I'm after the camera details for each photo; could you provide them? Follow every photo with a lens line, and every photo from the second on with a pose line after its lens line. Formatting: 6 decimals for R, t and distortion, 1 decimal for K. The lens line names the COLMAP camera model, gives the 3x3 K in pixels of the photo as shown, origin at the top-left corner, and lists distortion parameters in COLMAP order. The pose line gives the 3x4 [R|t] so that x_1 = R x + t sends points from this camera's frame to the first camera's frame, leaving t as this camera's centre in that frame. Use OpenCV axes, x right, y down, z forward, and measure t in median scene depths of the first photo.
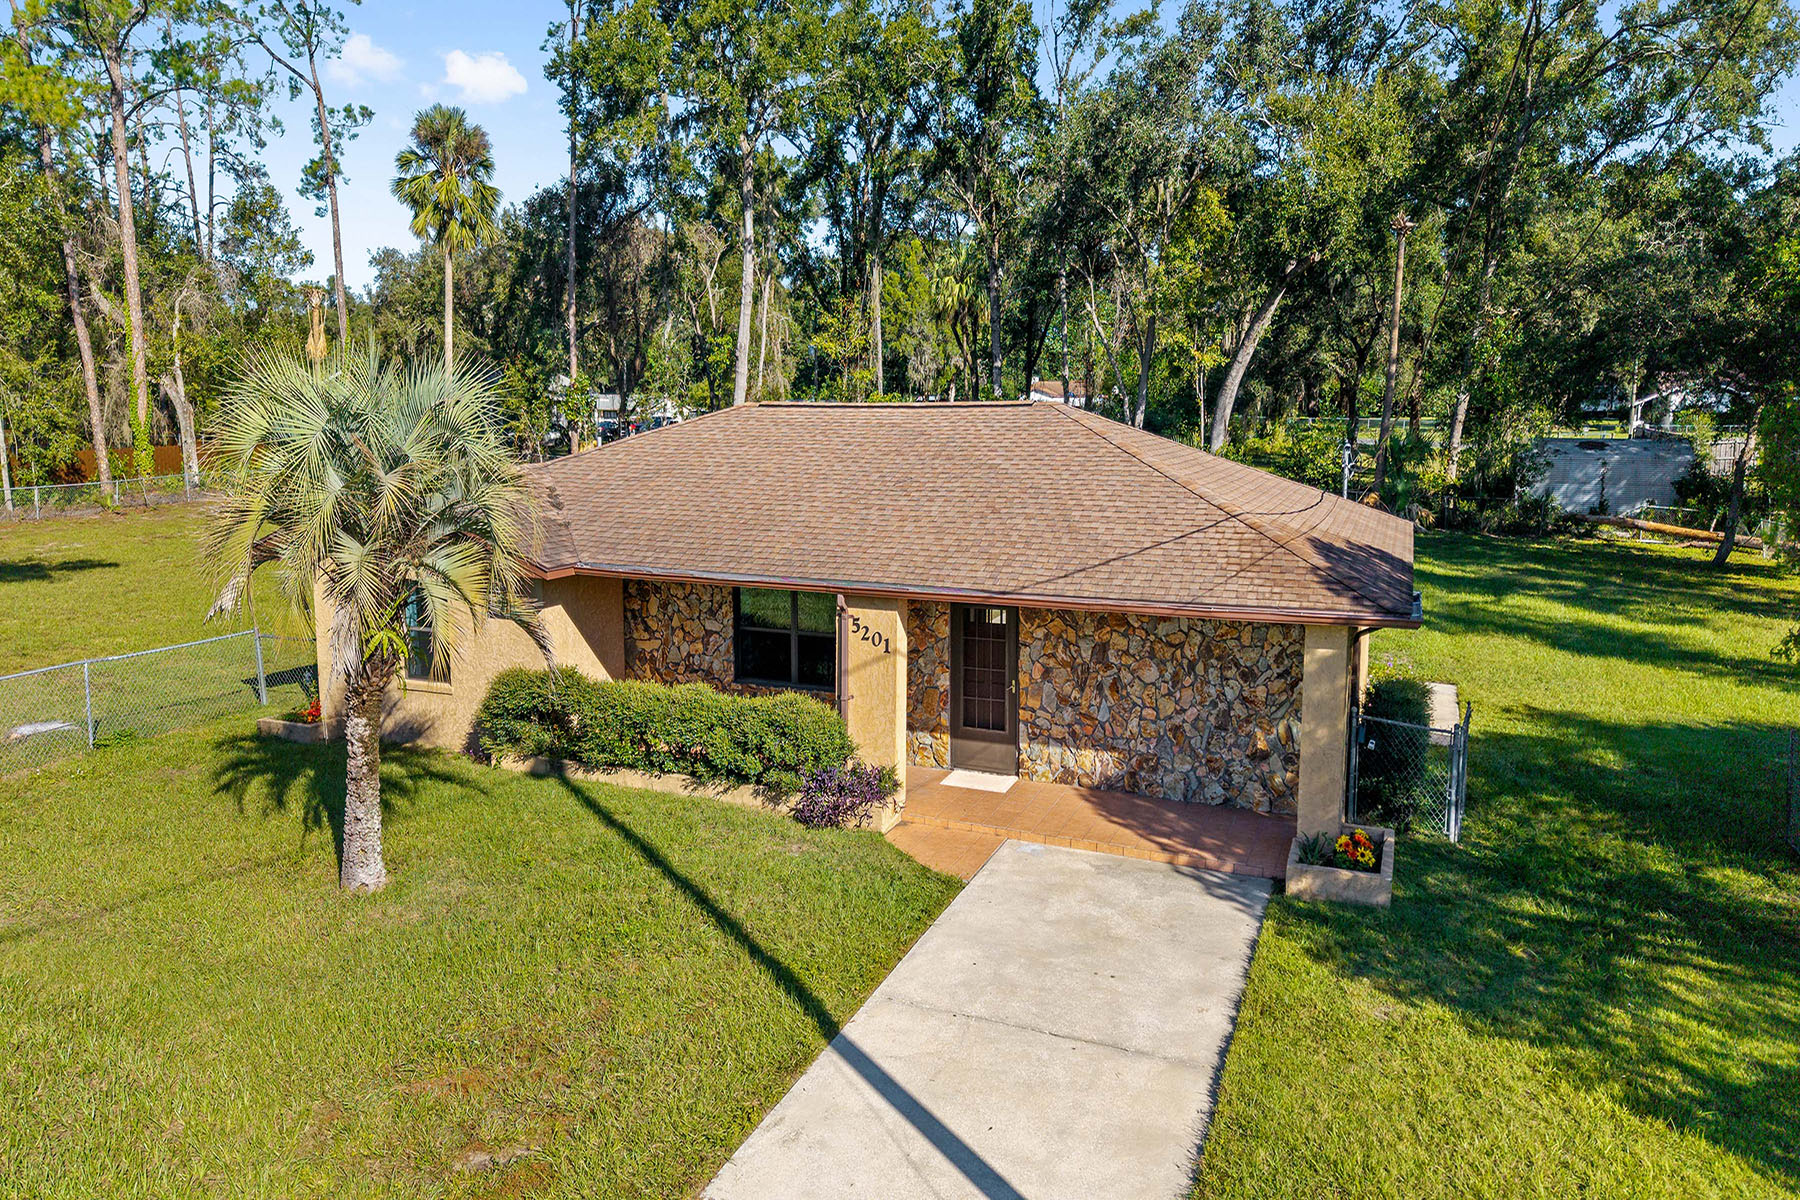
lens RADIAL K [[1427.2, 0, 900.0], [0, 1427.2, 600.0], [0, 0, 1]] dist [0.043122, -0.055486]
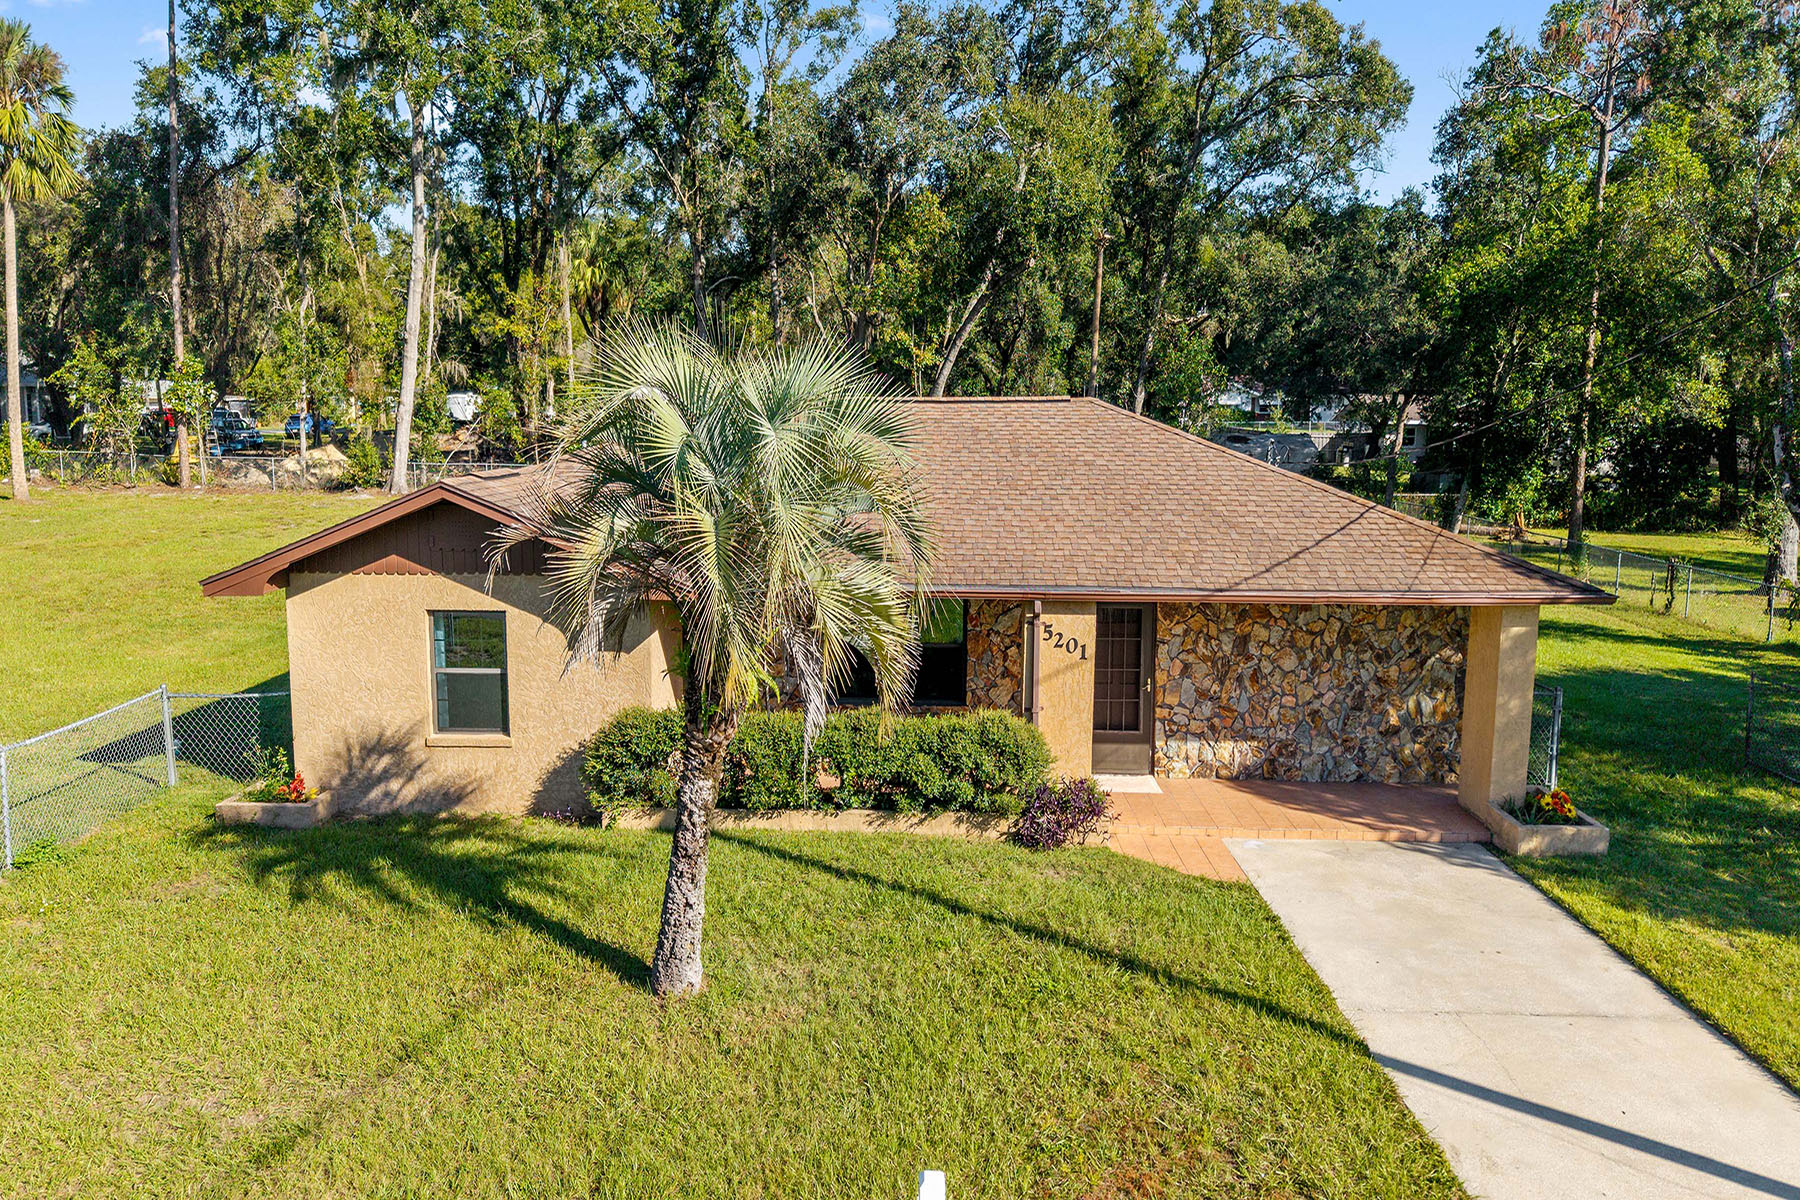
lens RADIAL K [[1427.2, 0, 900.0], [0, 1427.2, 600.0], [0, 0, 1]] dist [0.043122, -0.055486]
pose [[0.904818, -0.050365, 0.422810, -0.513418], [0.049165, 0.998696, 0.013751, -0.021282], [-0.422951, 0.008346, 0.906114, 0.180252]]
